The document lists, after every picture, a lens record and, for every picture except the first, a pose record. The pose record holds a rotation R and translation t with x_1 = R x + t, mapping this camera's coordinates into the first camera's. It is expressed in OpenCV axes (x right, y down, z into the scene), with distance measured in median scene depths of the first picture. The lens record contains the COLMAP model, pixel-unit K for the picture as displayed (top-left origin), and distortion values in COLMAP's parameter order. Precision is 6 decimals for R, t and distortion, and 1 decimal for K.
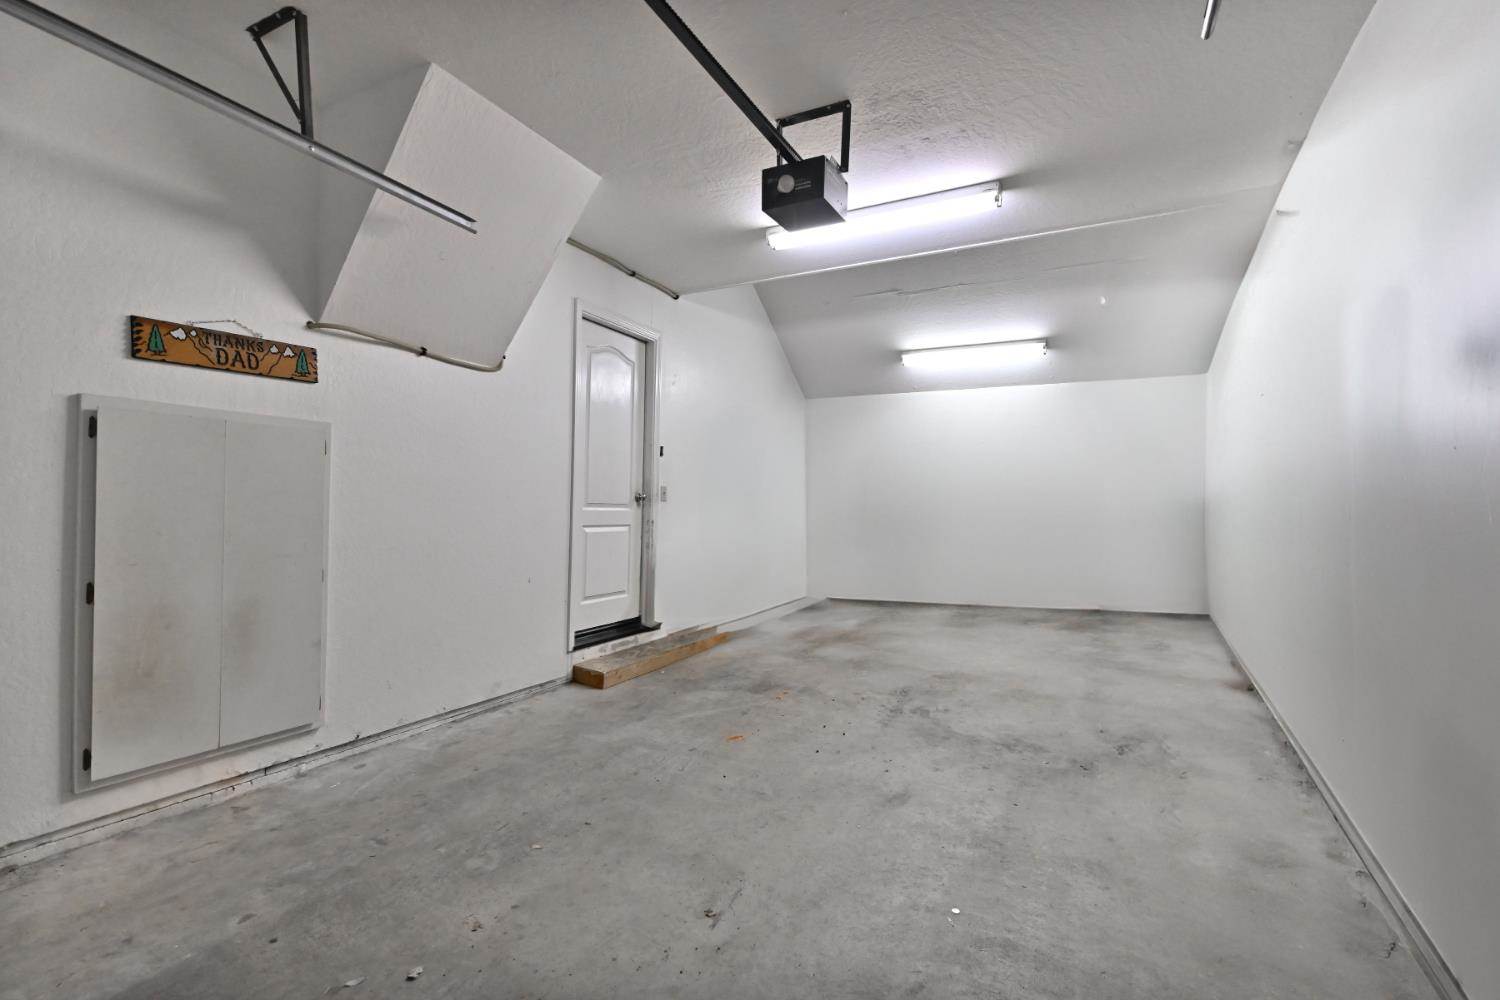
lens RADIAL K [[674.9, 0, 738.0], [0, 674.9, 536.8], [0, 0, 1]] dist [0.003902, -0.000973]
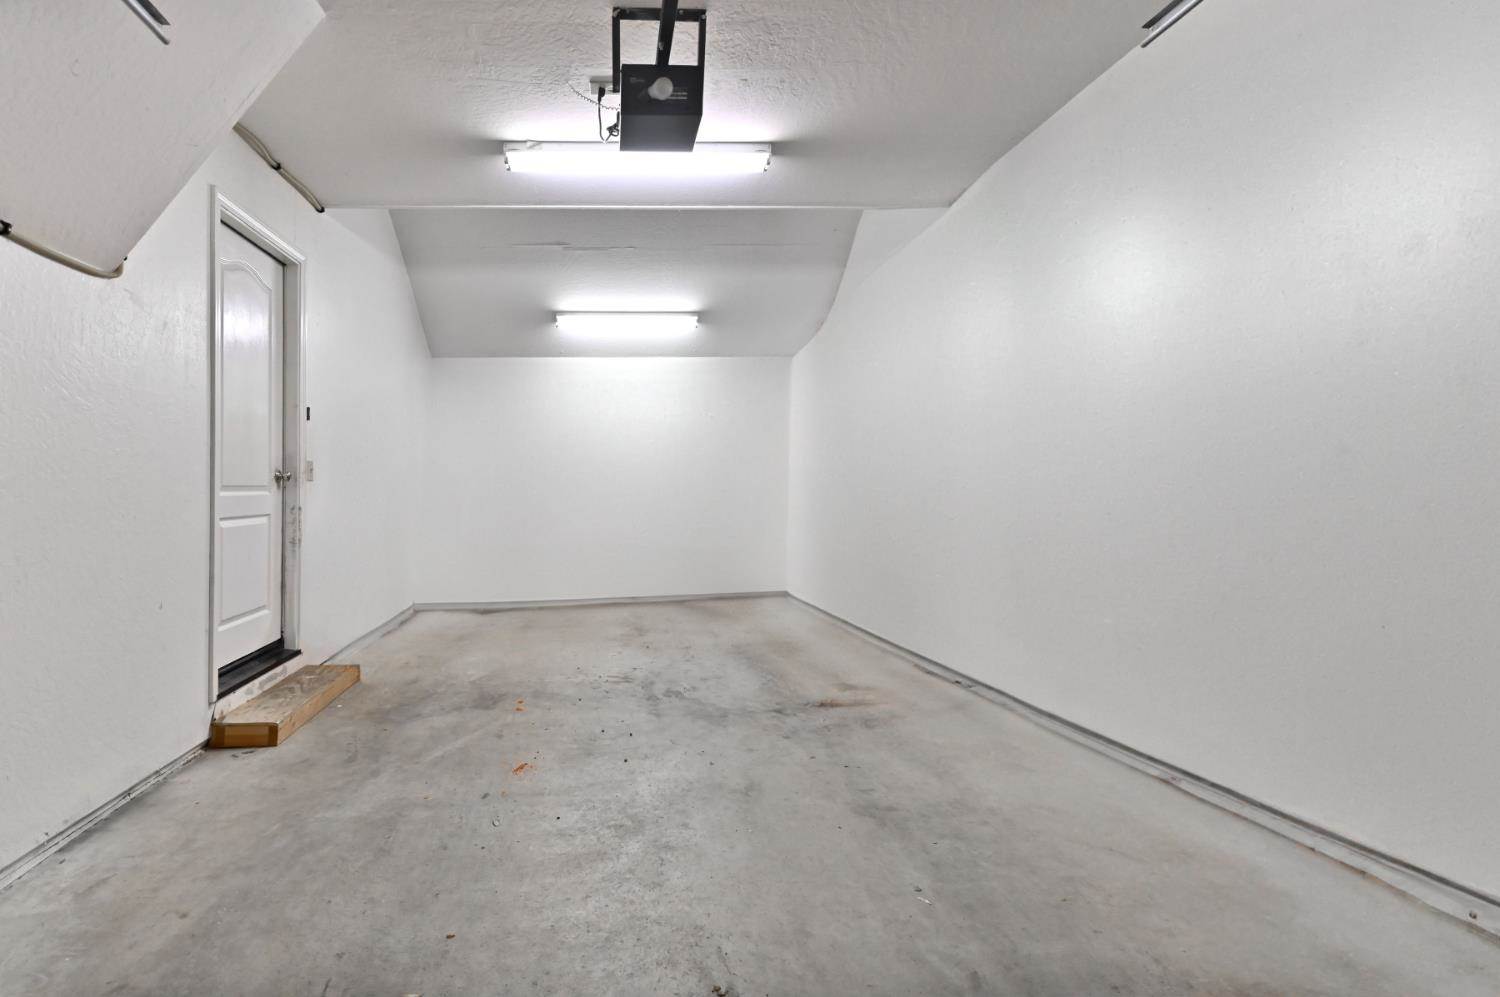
lens RADIAL K [[712.3, 0, 749.9], [0, 712.3, 515.6], [0, 0, 1]] dist [0.017905, -0.015011]
pose [[0.854178, -0.055395, 0.517022, -0.130390], [0.052976, 0.998406, 0.019450, -0.004306], [-0.517276, 0.010776, 0.855751, 0.080601]]
